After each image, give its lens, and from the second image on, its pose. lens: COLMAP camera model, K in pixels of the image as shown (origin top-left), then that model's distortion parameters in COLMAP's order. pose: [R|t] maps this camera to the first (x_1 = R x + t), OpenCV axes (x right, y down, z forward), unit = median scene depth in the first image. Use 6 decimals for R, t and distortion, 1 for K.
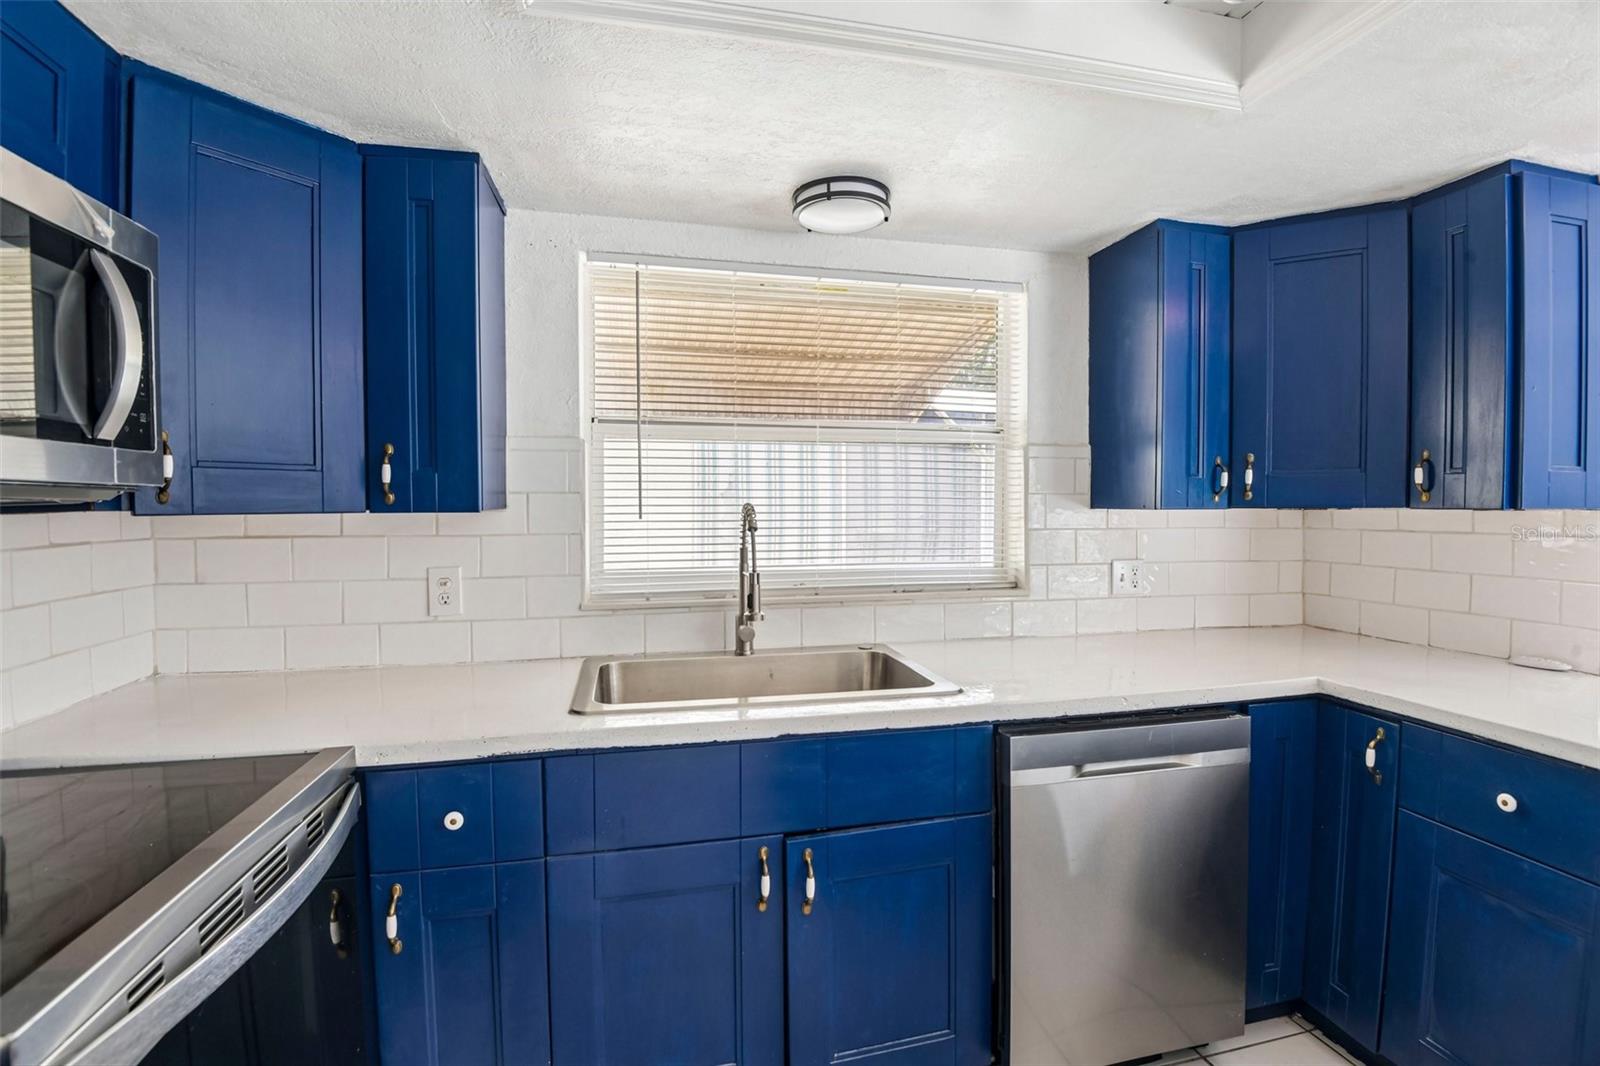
lens RADIAL K [[745.5, 0, 812.0], [0, 745.5, 527.5], [0, 0, 1]] dist [-0.027328, -0.000660]
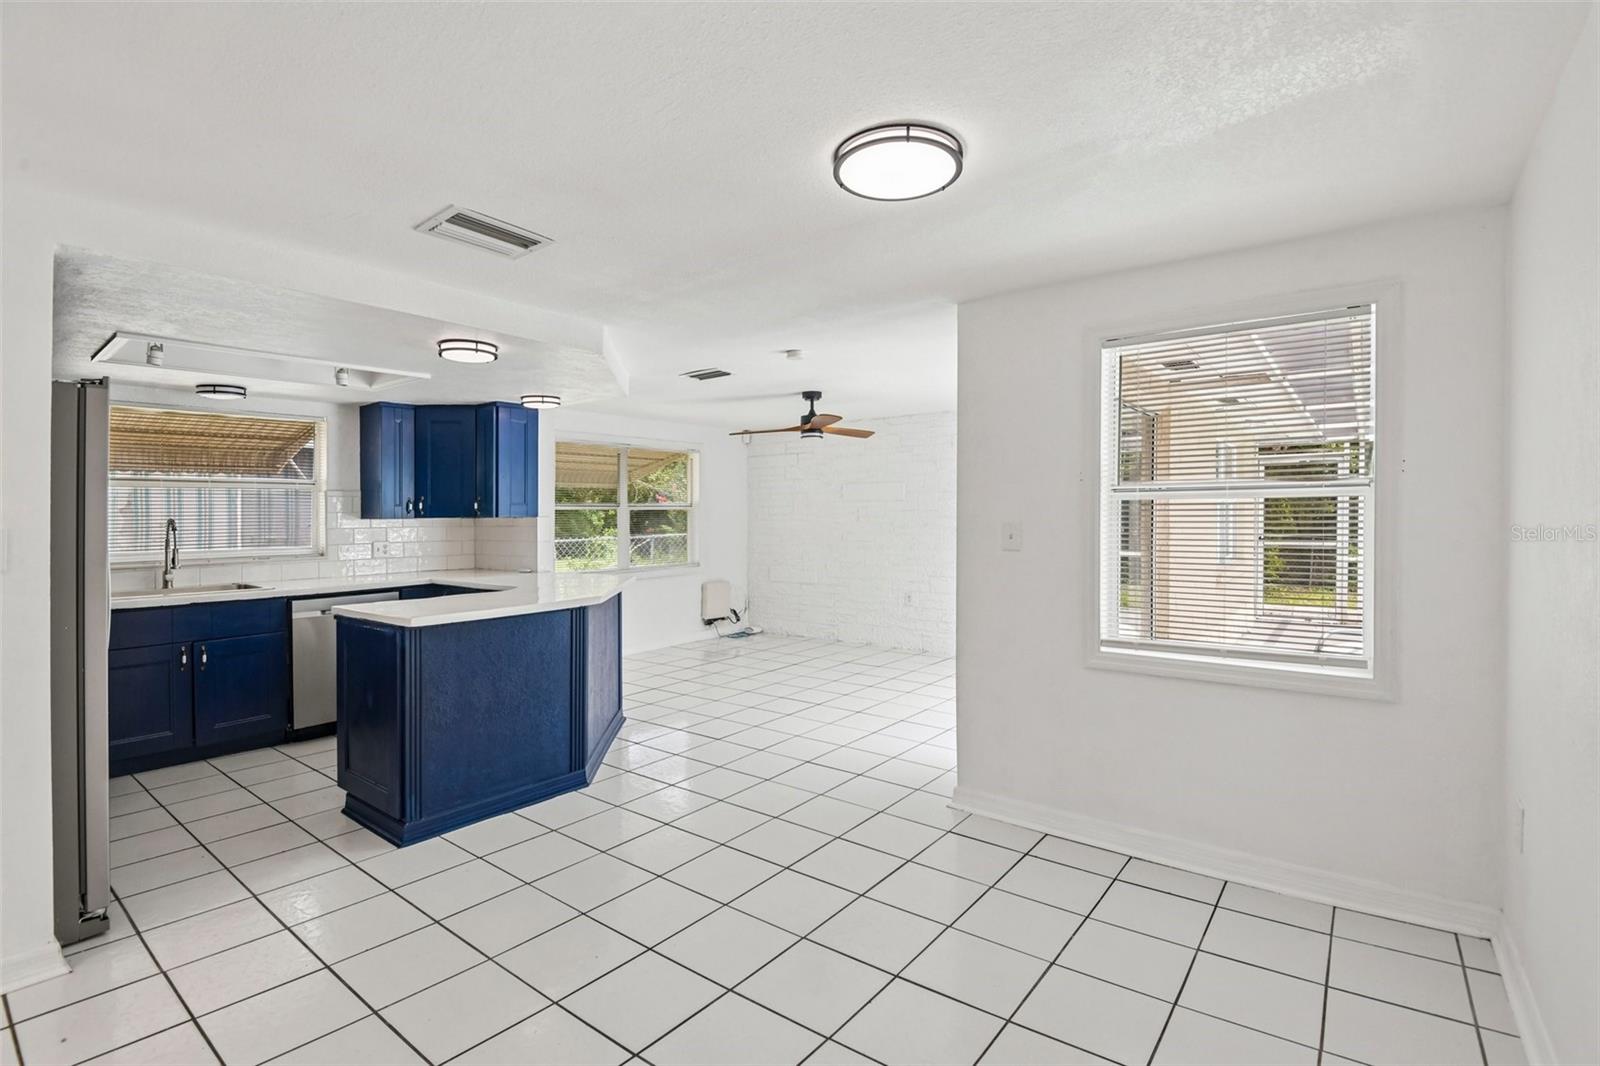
lens RADIAL K [[745.5, 0, 791.8], [0, 745.5, 499.1], [0, 0, 1]] dist [-0.027328, -0.000660]
pose [[0.786640, 0.001760, 0.617409, 0.026195], [0.026656, 0.998967, -0.036810, 0.035943], [-0.616836, 0.045414, 0.785780, -1.806784]]
